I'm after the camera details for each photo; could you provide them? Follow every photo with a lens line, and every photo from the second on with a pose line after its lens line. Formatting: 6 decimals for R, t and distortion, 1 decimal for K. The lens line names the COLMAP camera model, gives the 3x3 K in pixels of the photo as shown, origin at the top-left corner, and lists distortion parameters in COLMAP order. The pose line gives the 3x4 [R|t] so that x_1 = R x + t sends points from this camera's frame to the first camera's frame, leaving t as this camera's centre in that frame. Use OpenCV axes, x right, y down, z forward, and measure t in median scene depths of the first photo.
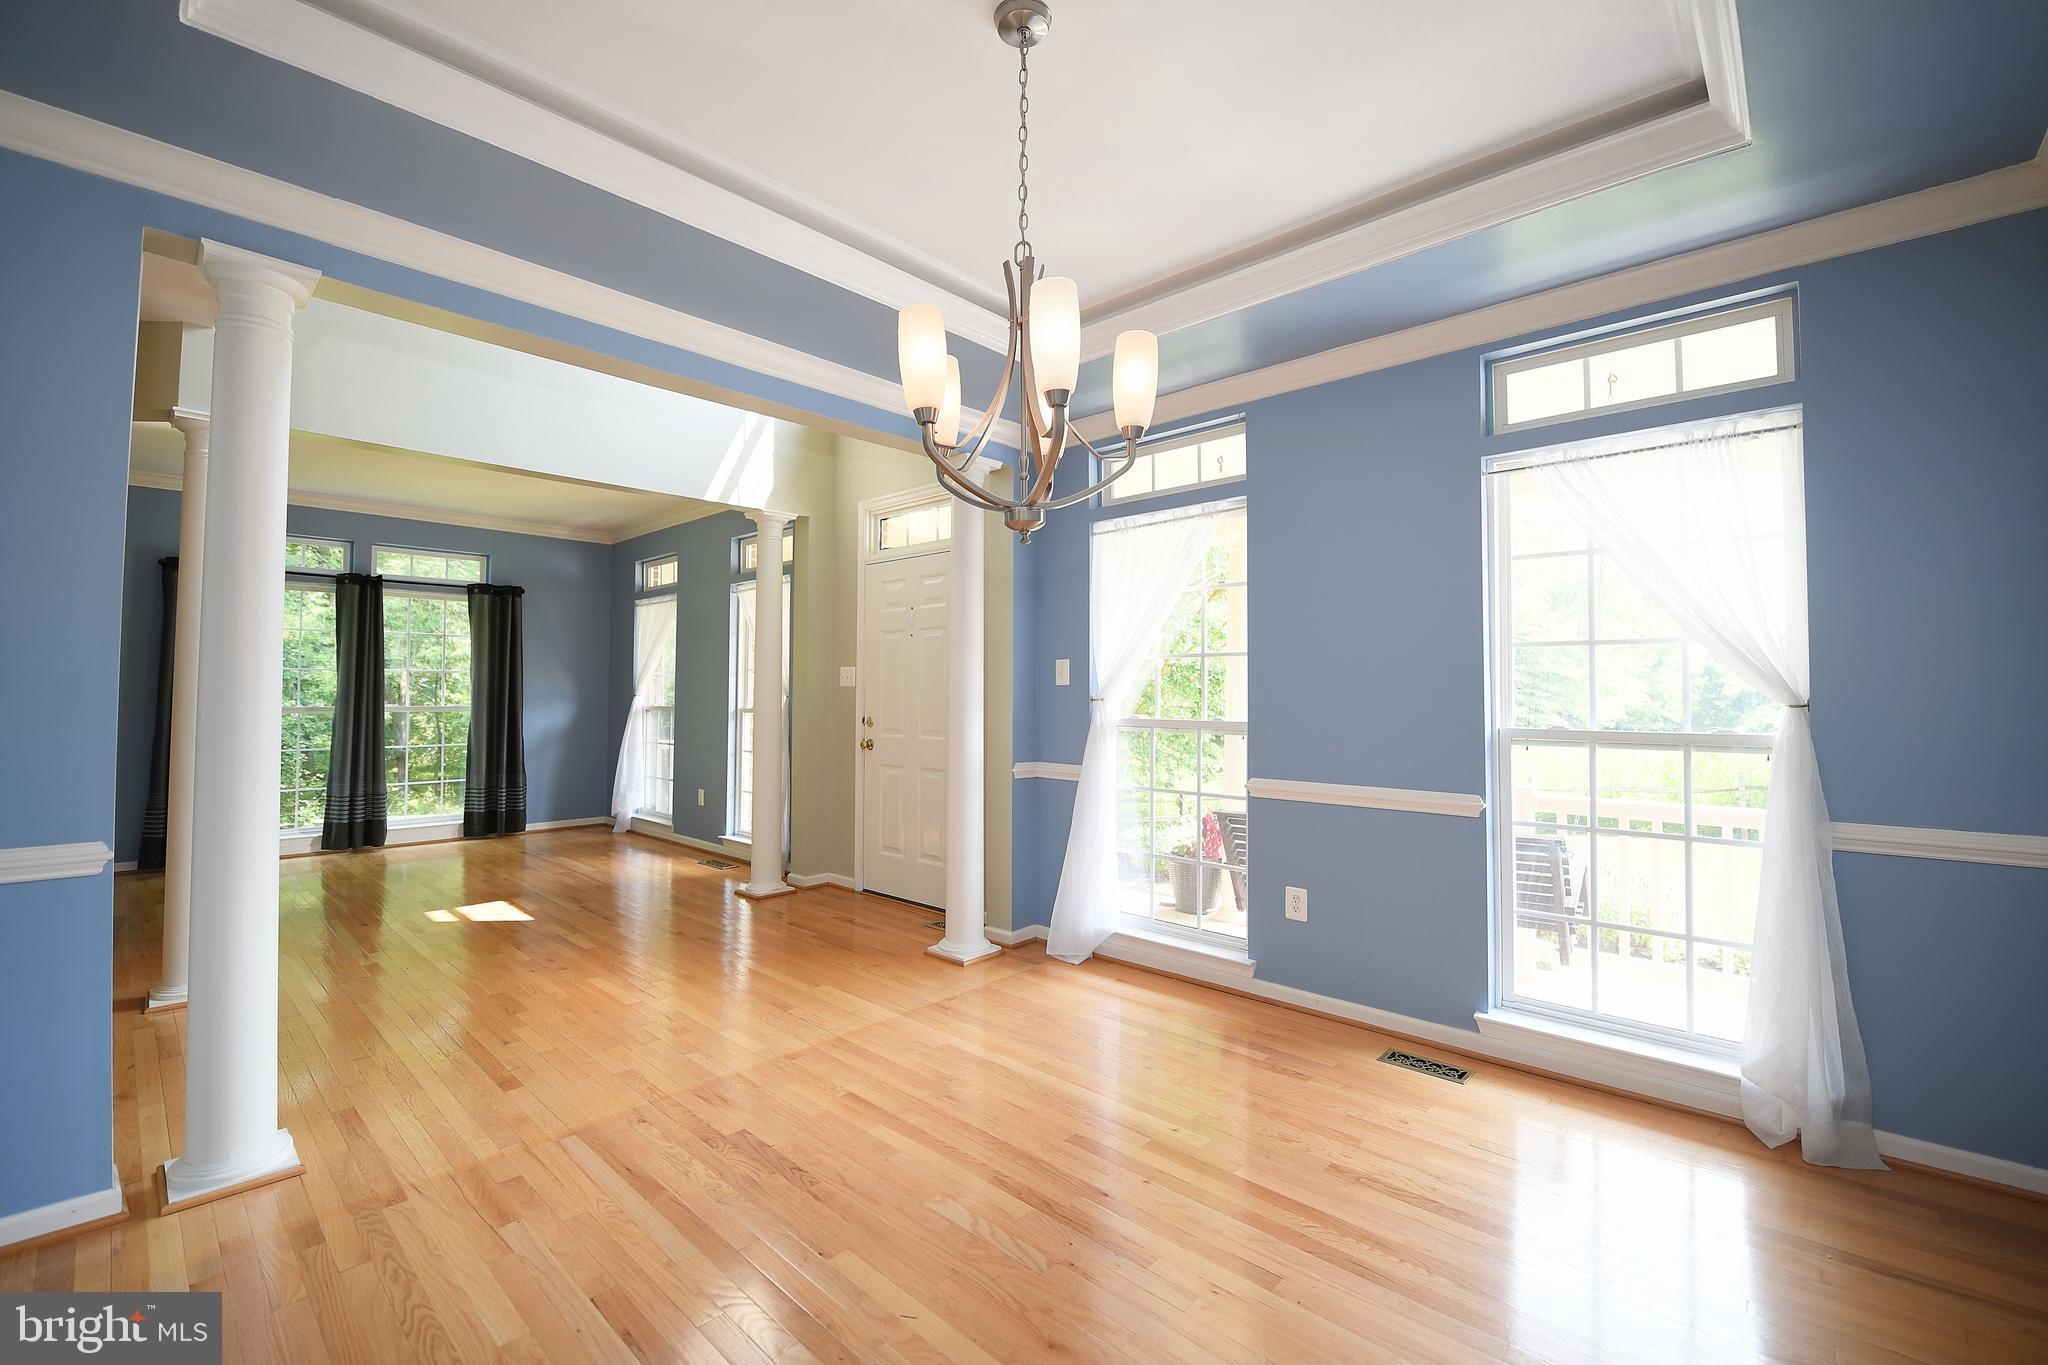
lens RADIAL K [[838.7, 0, 1024.0], [0, 838.7, 682.5], [0, 0, 1]] dist [-0.044142, -0.000210]
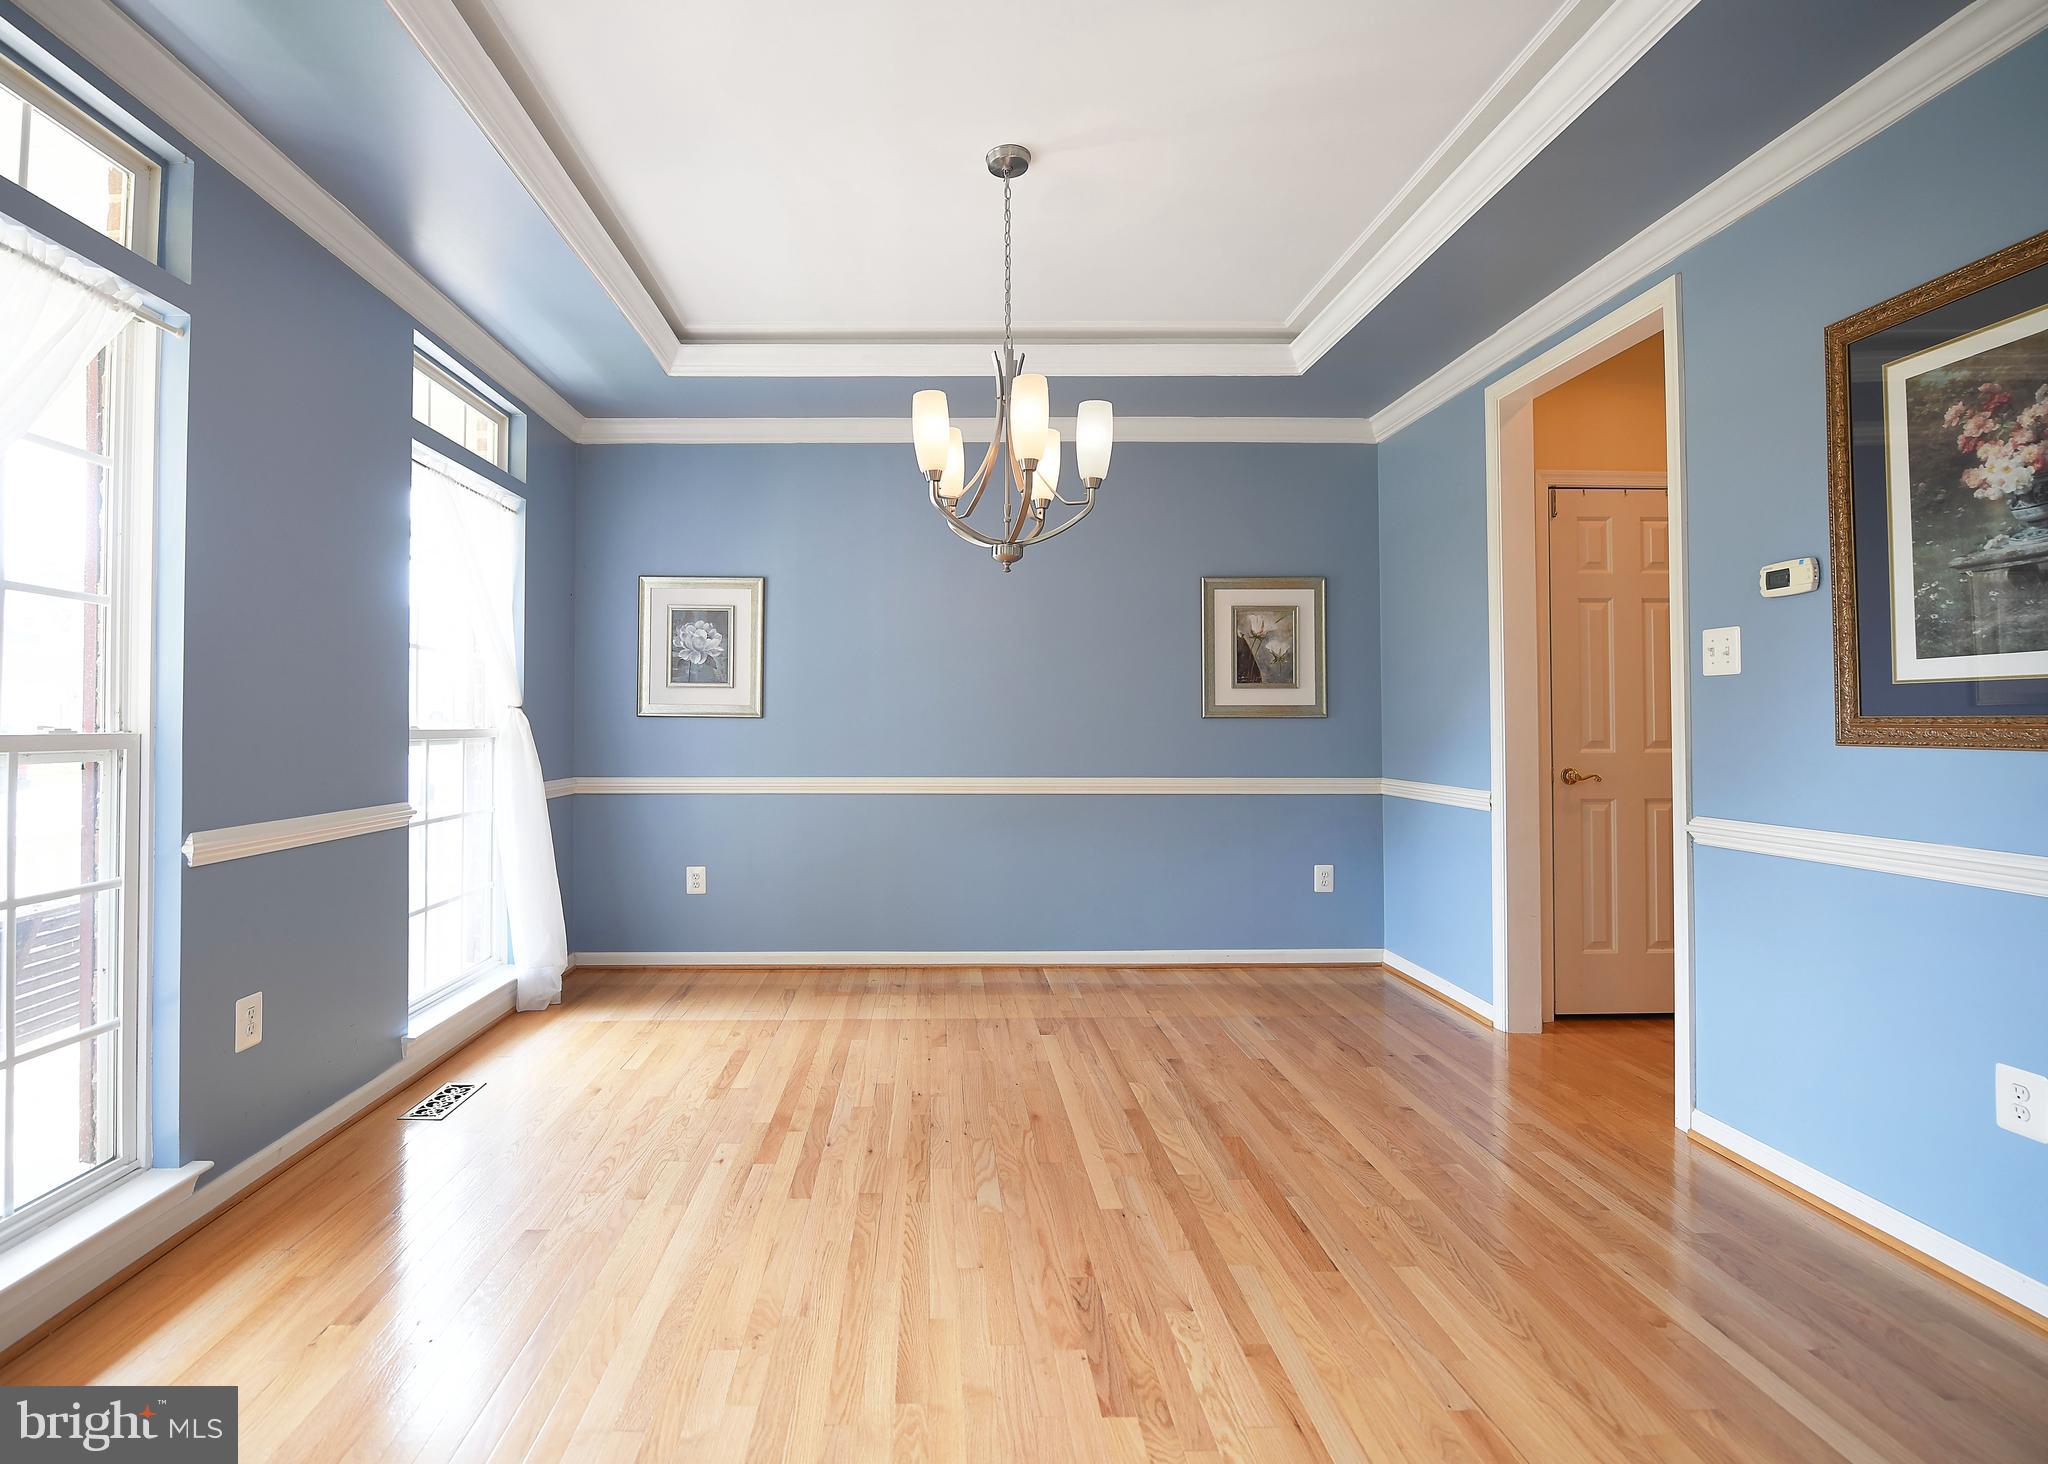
lens RADIAL K [[932.2, 0, 931.1], [0, 932.2, 698.1], [0, 0, 1]] dist [0.001227, 0.000177]
pose [[-0.676314, 0.001624, 0.736612, -0.492509], [-0.027253, 0.999258, -0.027225, 0.030779], [-0.736110, -0.038488, -0.675767, 1.025639]]
